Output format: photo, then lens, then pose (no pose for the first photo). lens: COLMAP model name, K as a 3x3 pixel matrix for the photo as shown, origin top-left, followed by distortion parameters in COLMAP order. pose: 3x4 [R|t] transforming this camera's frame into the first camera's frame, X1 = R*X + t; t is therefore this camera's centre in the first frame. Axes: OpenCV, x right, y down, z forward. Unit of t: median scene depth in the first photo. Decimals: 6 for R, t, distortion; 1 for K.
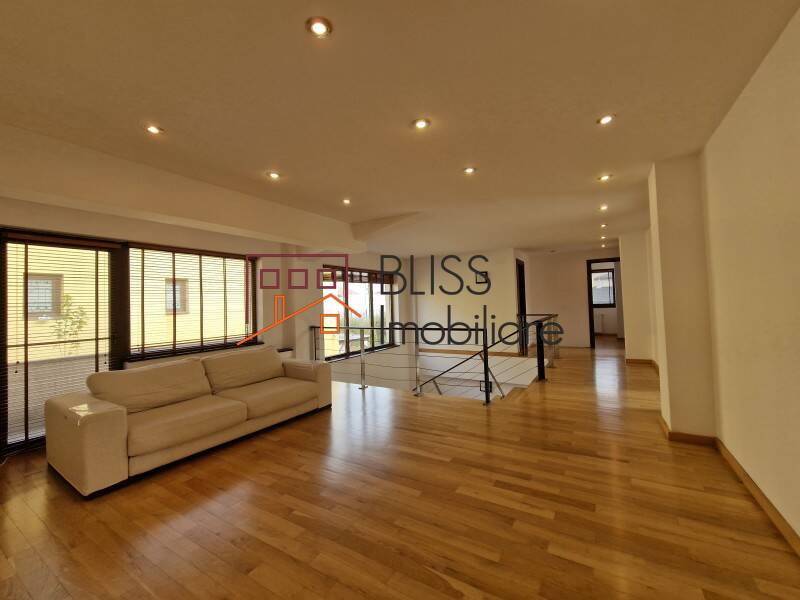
lens RADIAL K [[331.0, 0, 402.6], [0, 331.0, 296.3], [0, 0, 1]] dist [-0.001442, -0.000034]
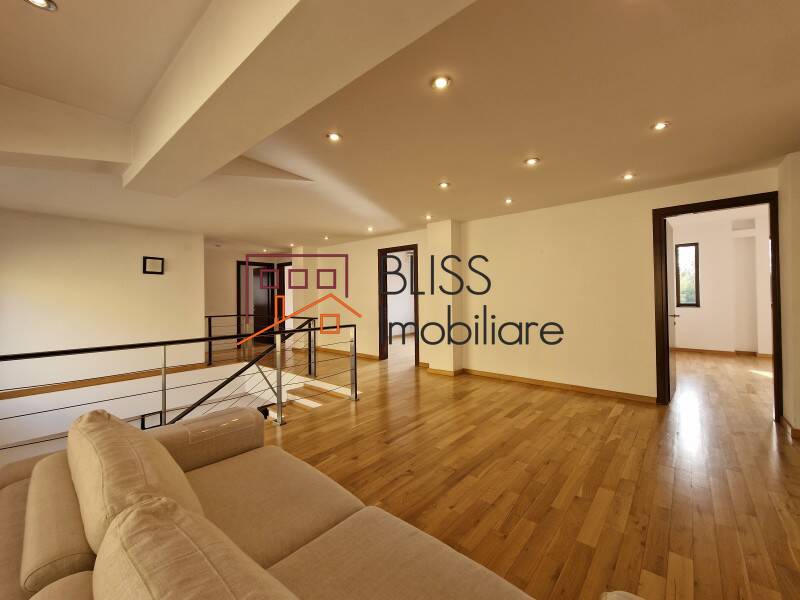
lens RADIAL K [[331.0, 0, 402.1], [0, 331.0, 297.2], [0, 0, 1]] dist [-0.001442, -0.000034]
pose [[0.167050, 0.021605, 0.985712, -1.330866], [-0.017261, 0.999671, -0.018985, 0.054943], [-0.985797, -0.013843, 0.167368, 1.263135]]
